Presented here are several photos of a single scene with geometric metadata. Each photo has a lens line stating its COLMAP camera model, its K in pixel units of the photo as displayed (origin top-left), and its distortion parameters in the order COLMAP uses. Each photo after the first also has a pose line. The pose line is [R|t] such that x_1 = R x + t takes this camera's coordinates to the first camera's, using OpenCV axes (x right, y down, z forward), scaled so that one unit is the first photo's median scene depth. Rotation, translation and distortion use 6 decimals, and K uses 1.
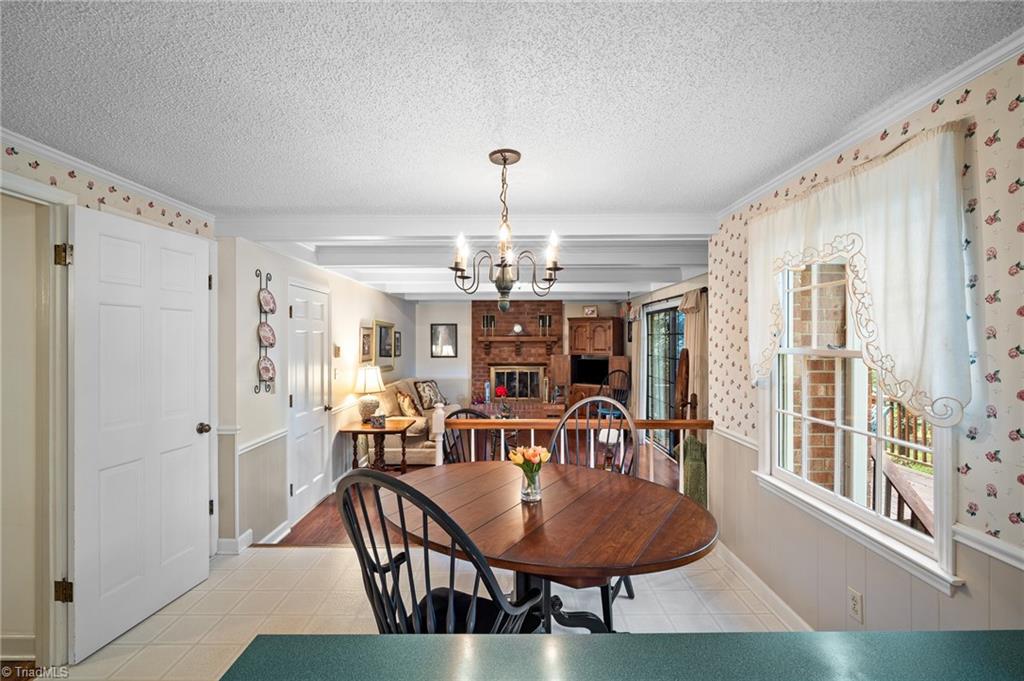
lens RADIAL K [[450.3, 0, 509.4], [0, 450.3, 336.3], [0, 0, 1]] dist [-0.011318, 0.003141]
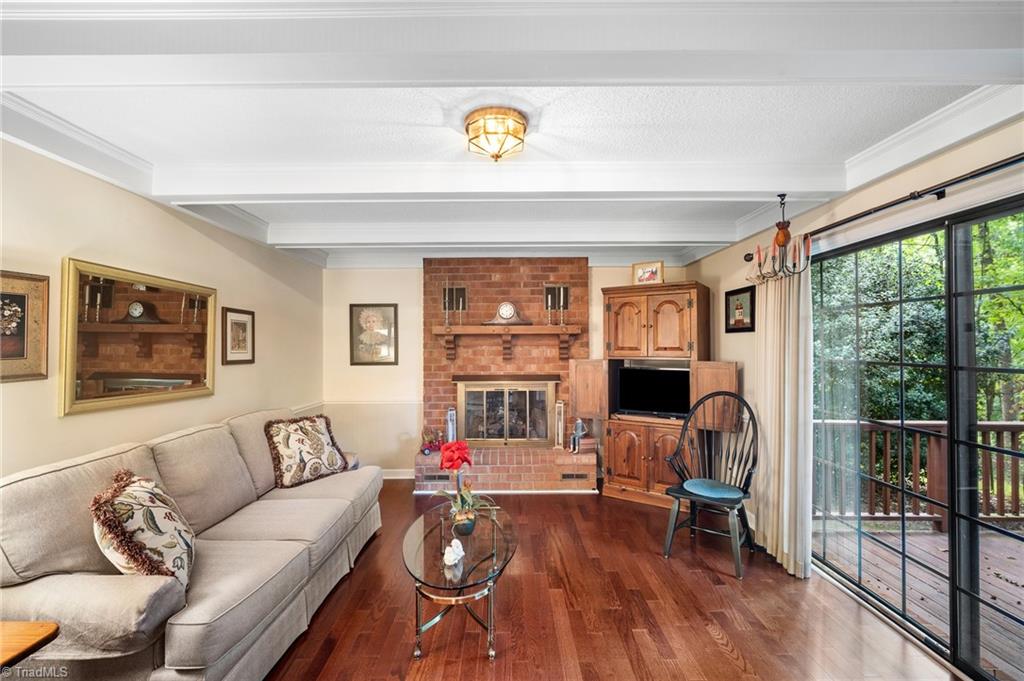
lens RADIAL K [[450.3, 0, 512.6], [0, 450.3, 338.6], [0, 0, 1]] dist [-0.011318, 0.003141]
pose [[0.999988, -0.003428, 0.003405, 0.023299], [0.003444, 0.999982, -0.004905, 0.018418], [-0.003388, 0.004917, 0.999982, 0.456965]]
